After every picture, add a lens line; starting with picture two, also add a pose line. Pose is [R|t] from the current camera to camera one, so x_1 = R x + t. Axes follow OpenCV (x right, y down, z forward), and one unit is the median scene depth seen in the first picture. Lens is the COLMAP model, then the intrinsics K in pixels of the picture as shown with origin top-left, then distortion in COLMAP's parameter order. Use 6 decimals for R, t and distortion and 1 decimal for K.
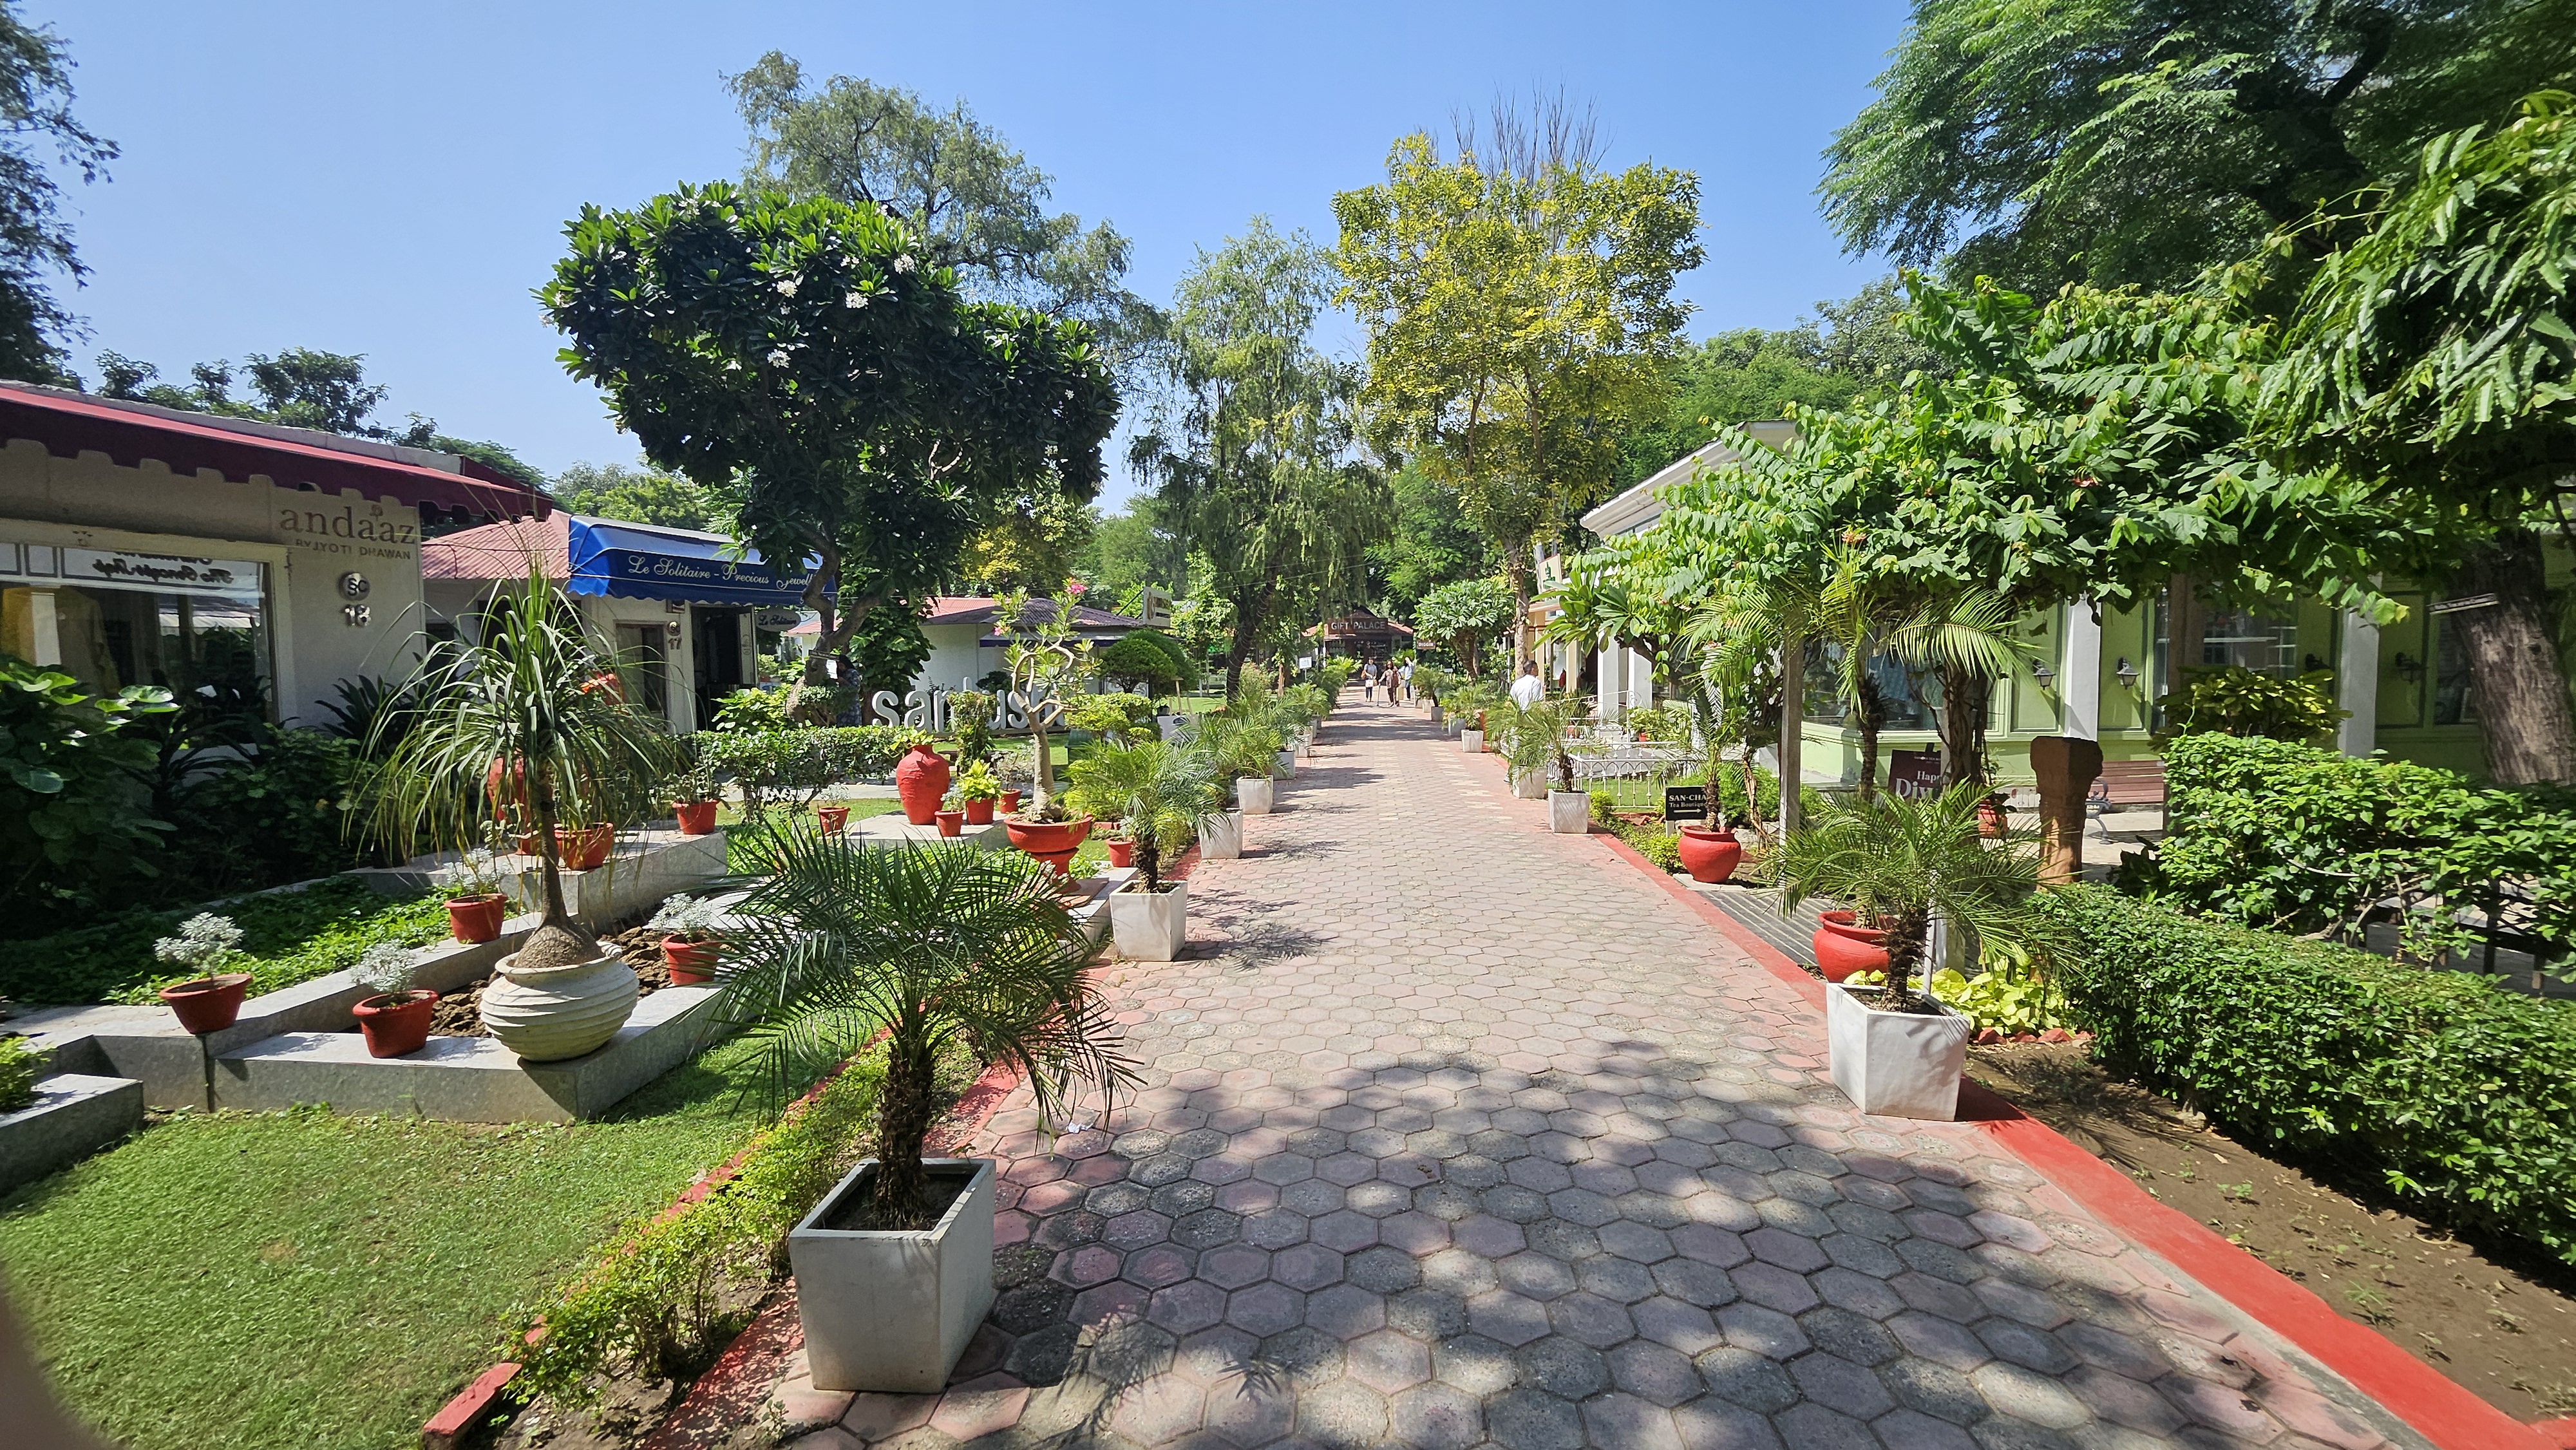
lens RADIAL K [[1047.3, 0, 1327.5], [0, 1047.3, 714.8], [0, 0, 1]] dist [0.000185, -0.000067]
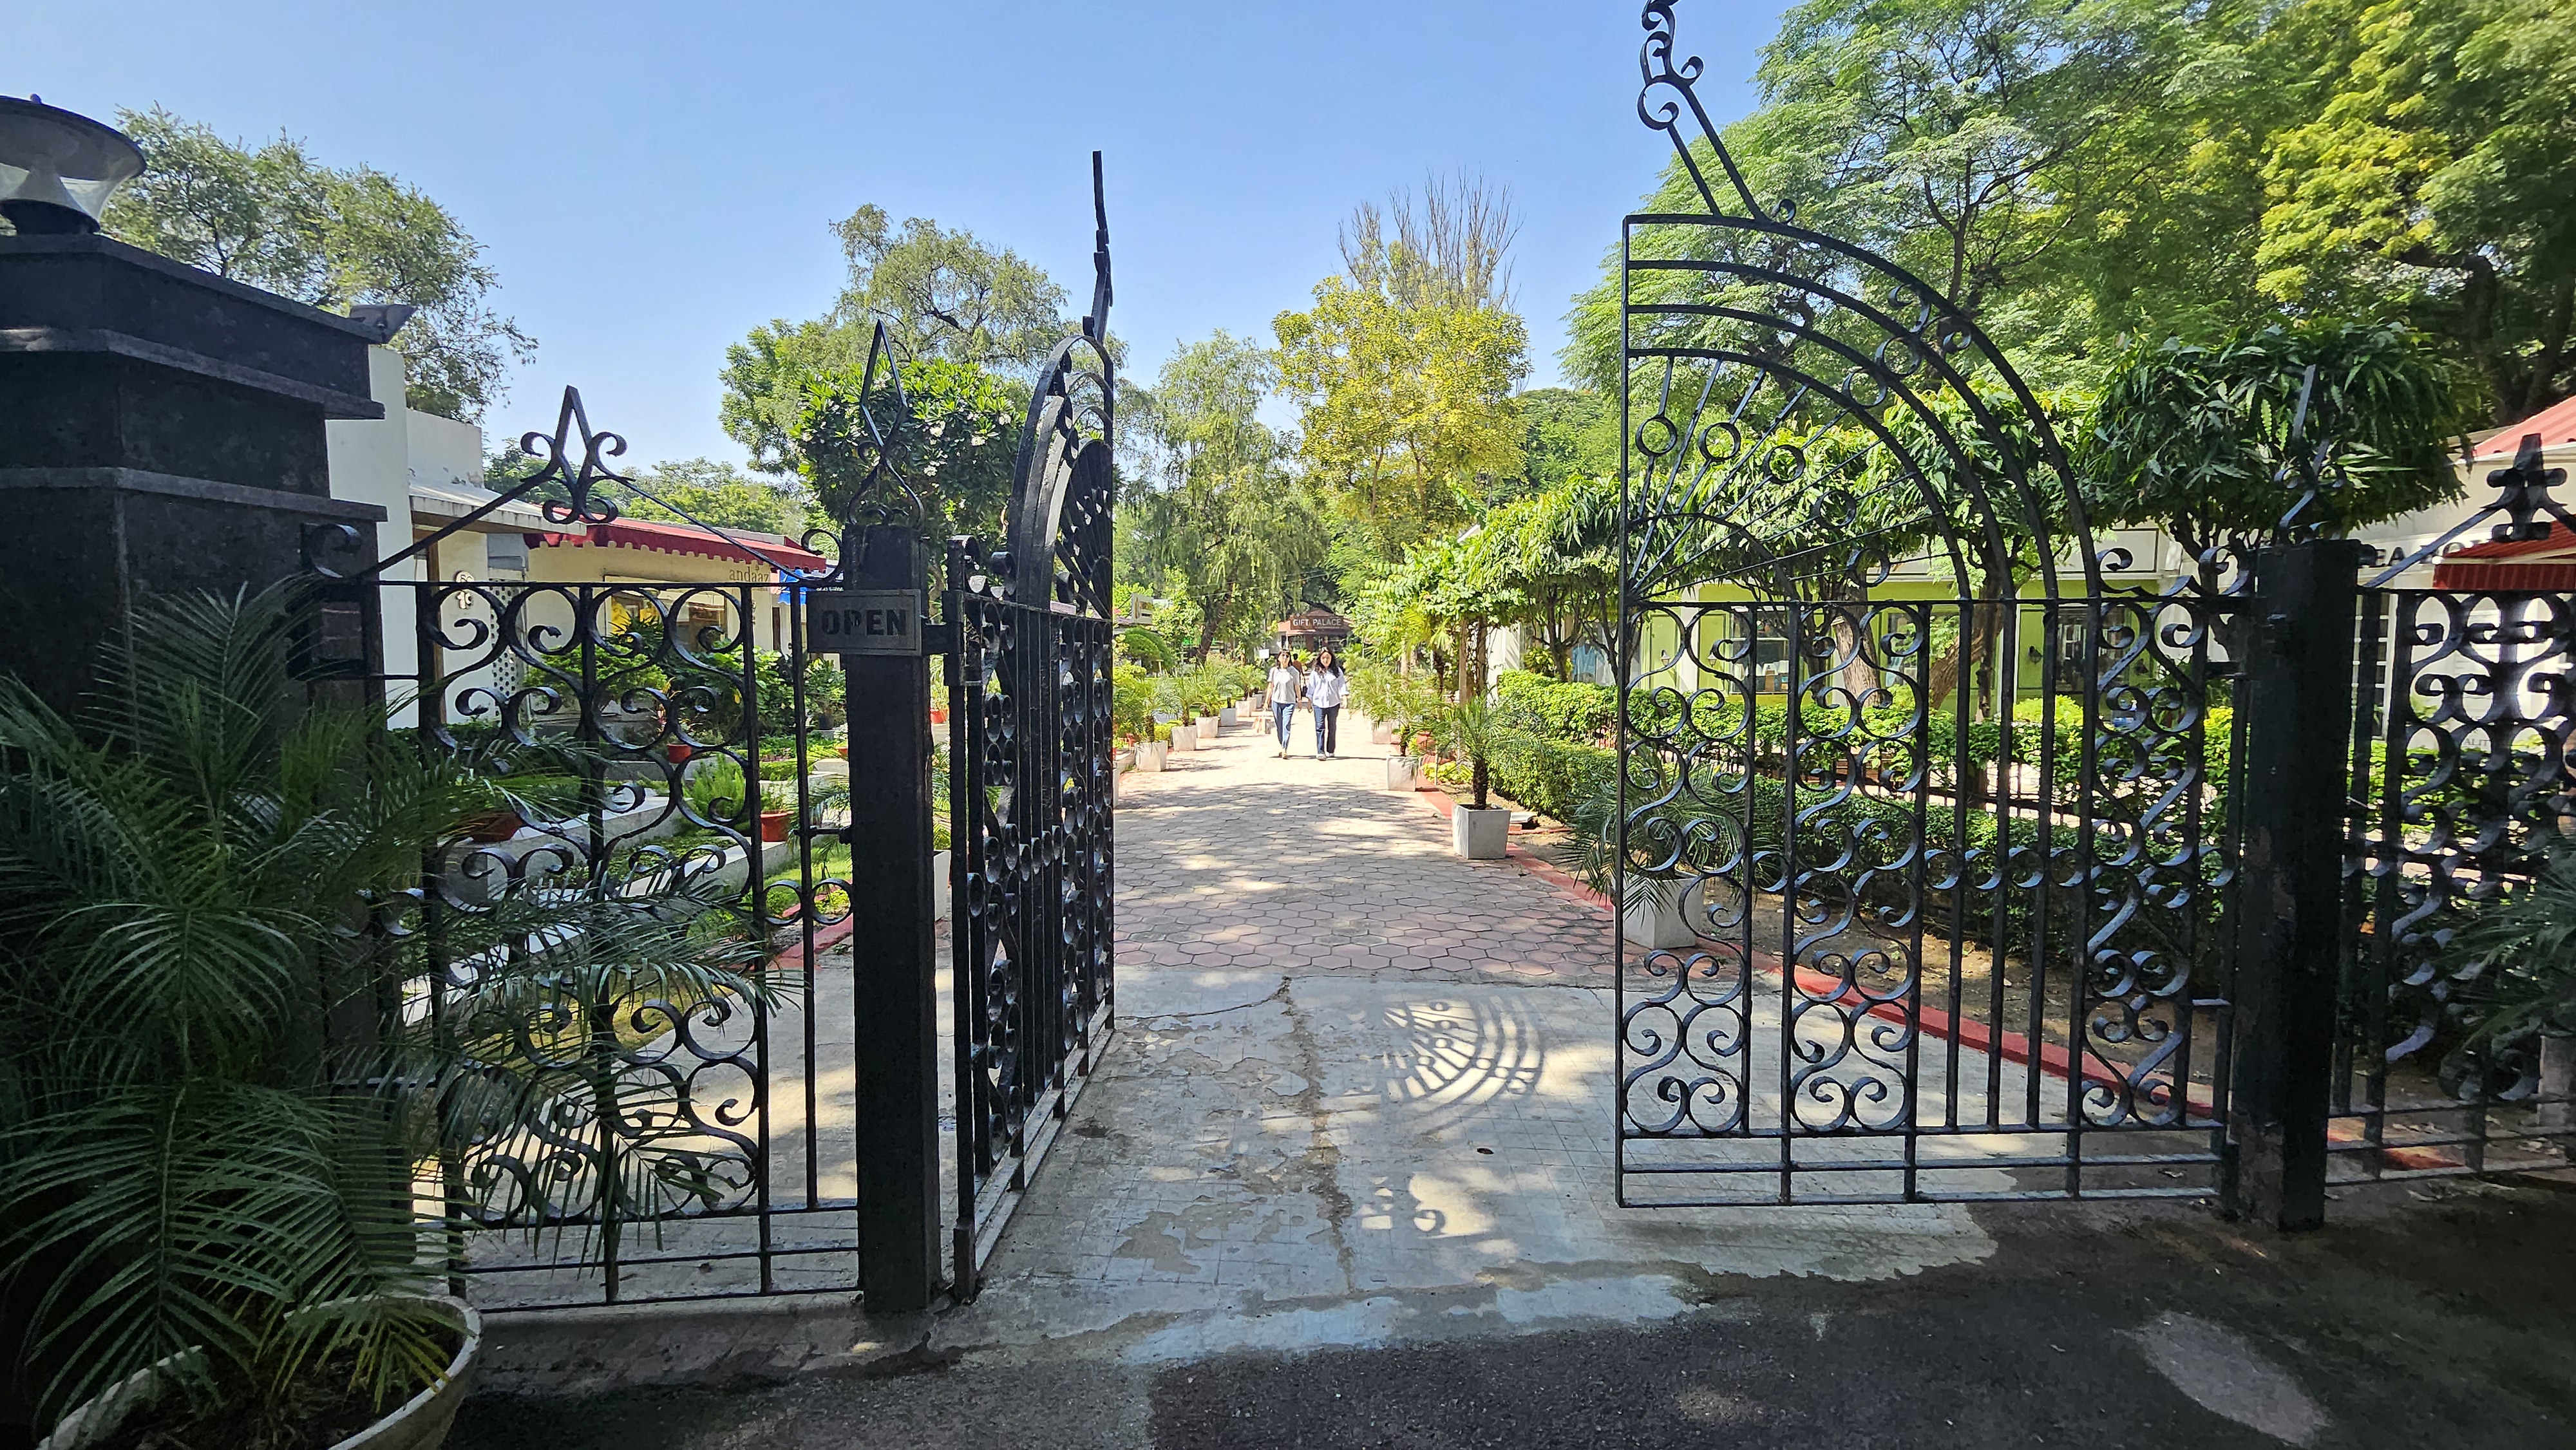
lens RADIAL K [[1047.3, 0, 1327.5], [0, 1047.3, 714.8], [0, 0, 1]] dist [0.000185, -0.000067]
pose [[0.999729, 0.004746, 0.022799, 0.045566], [-0.004856, 0.999977, 0.004777, 0.025647], [-0.022776, -0.004887, 0.999729, -0.373683]]
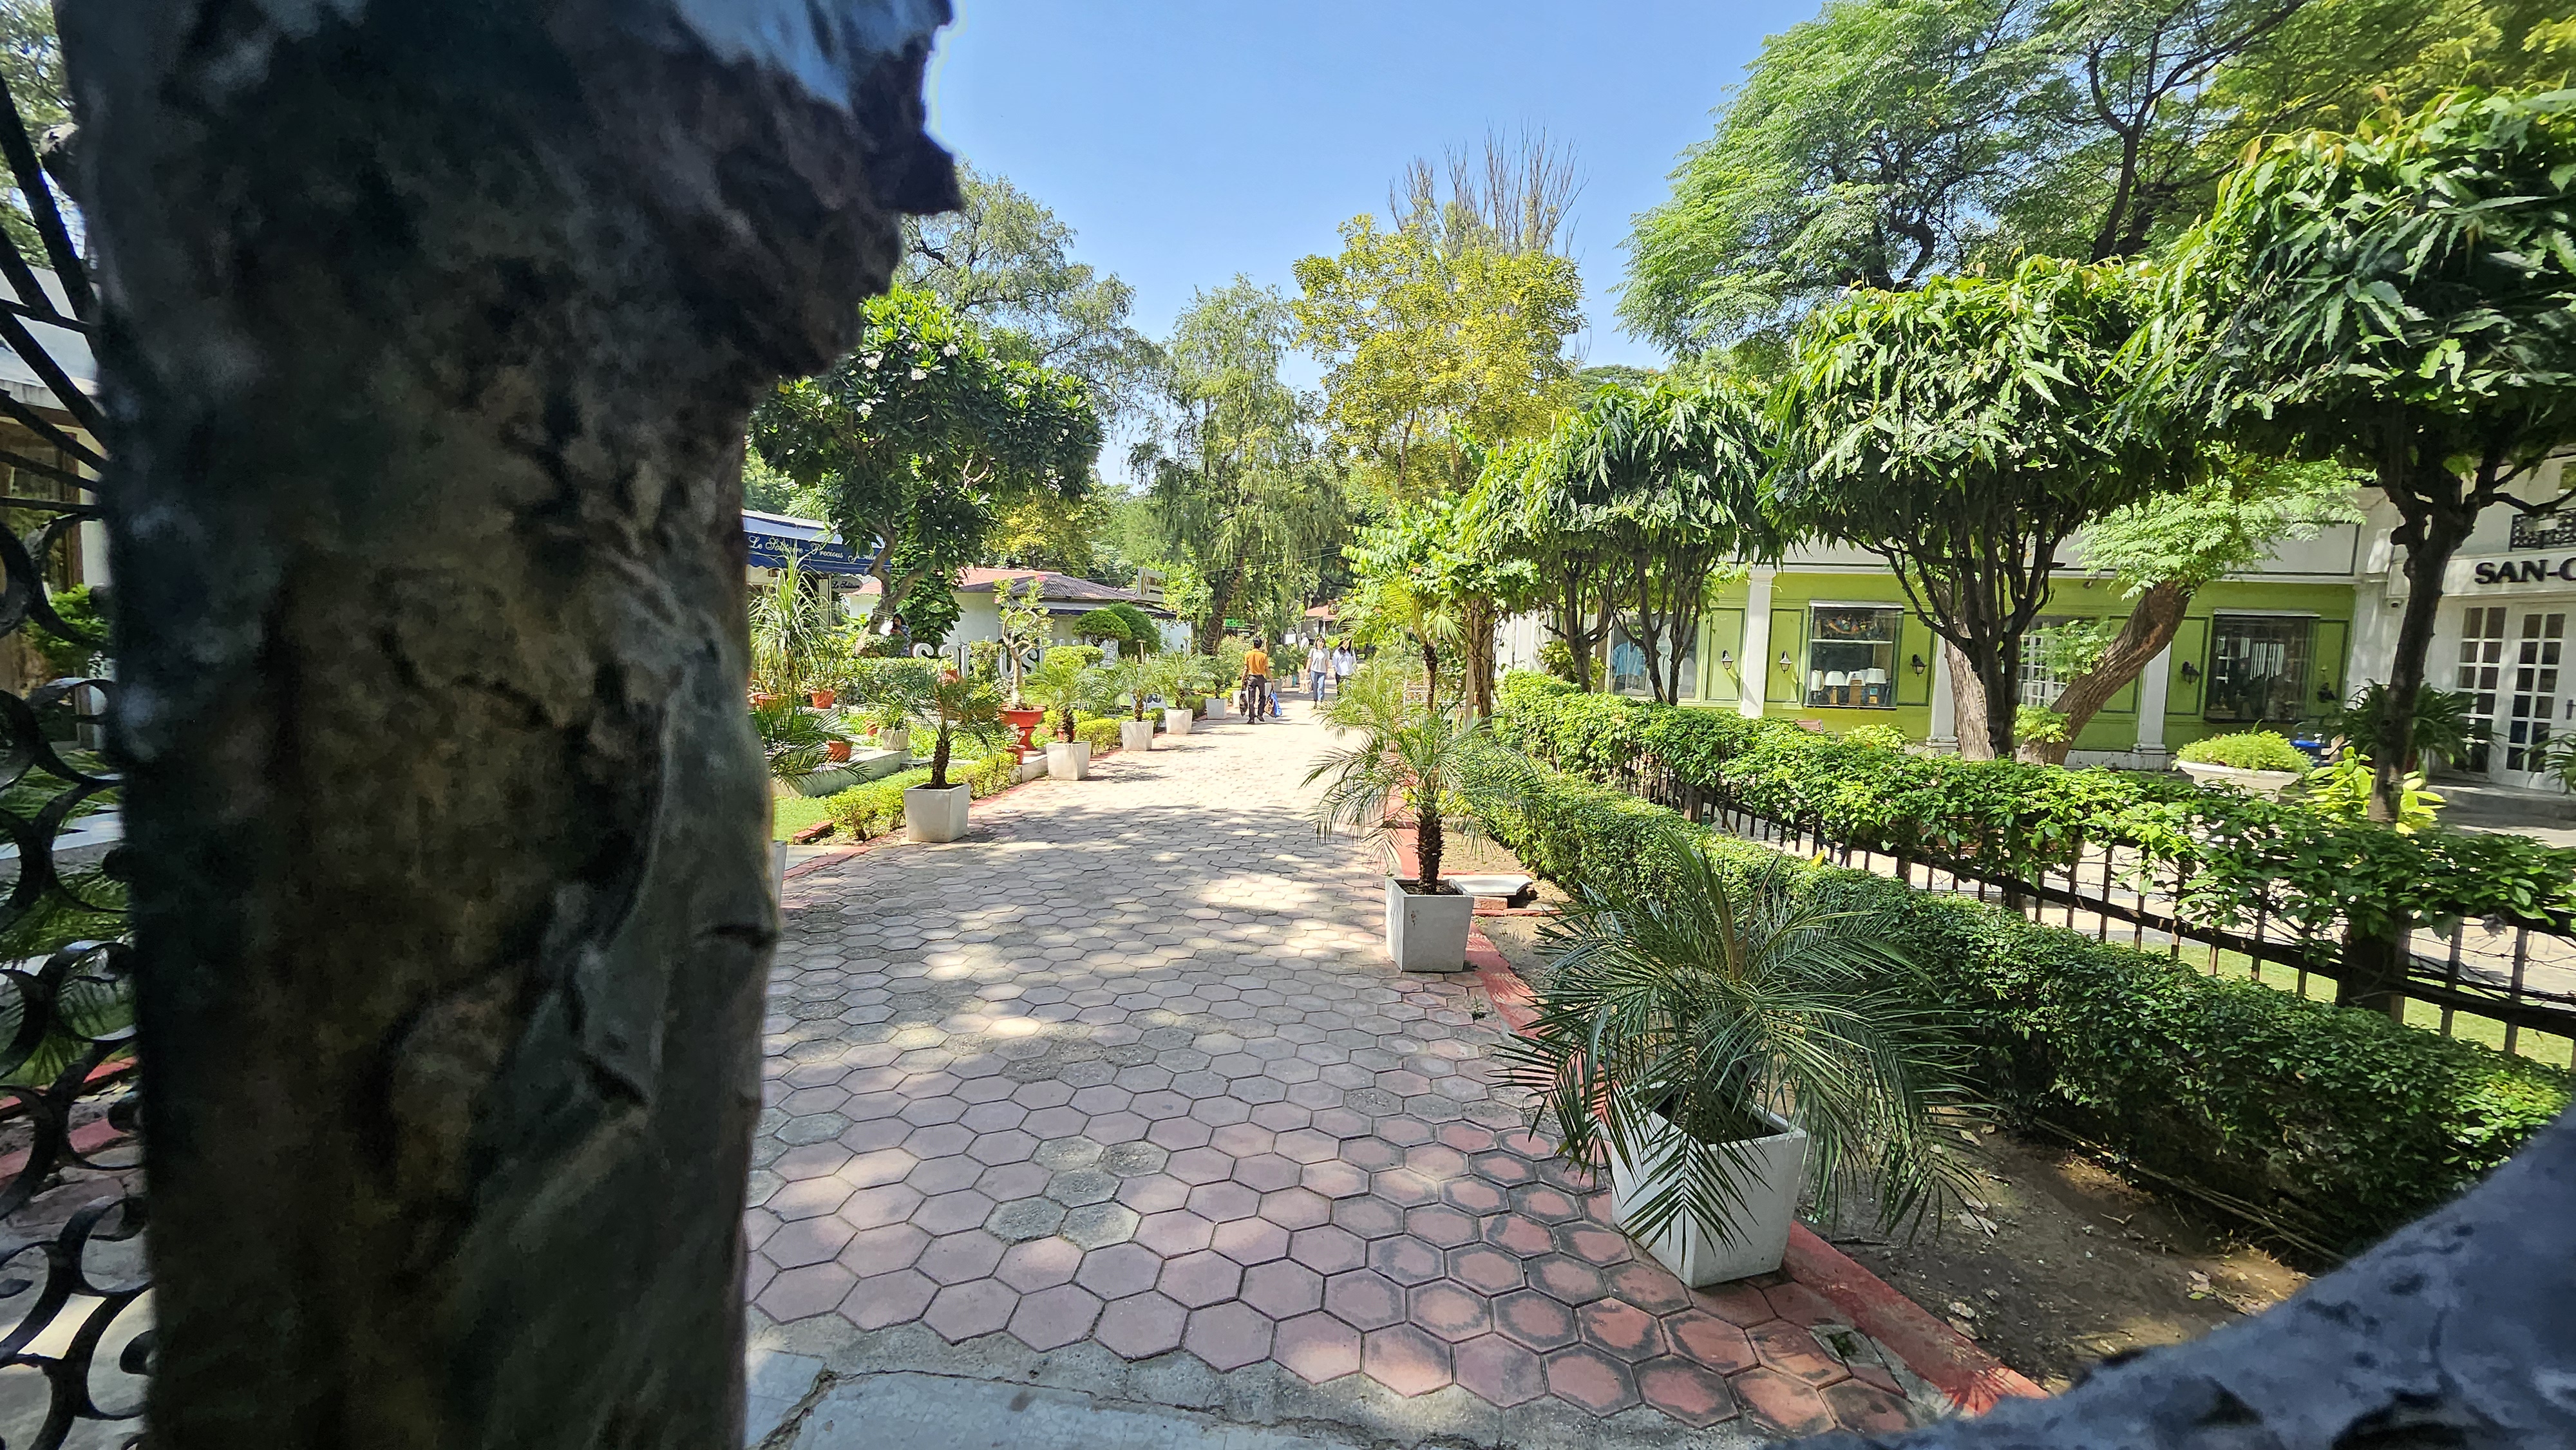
lens RADIAL K [[1047.3, 0, 1327.5], [0, 1047.3, 714.8], [0, 0, 1]] dist [0.000185, -0.000067]
pose [[0.998707, 0.044679, -0.024270, 0.091734], [-0.044239, 0.998851, 0.018402, 0.017202], [0.025064, -0.017305, 0.999536, -0.234184]]
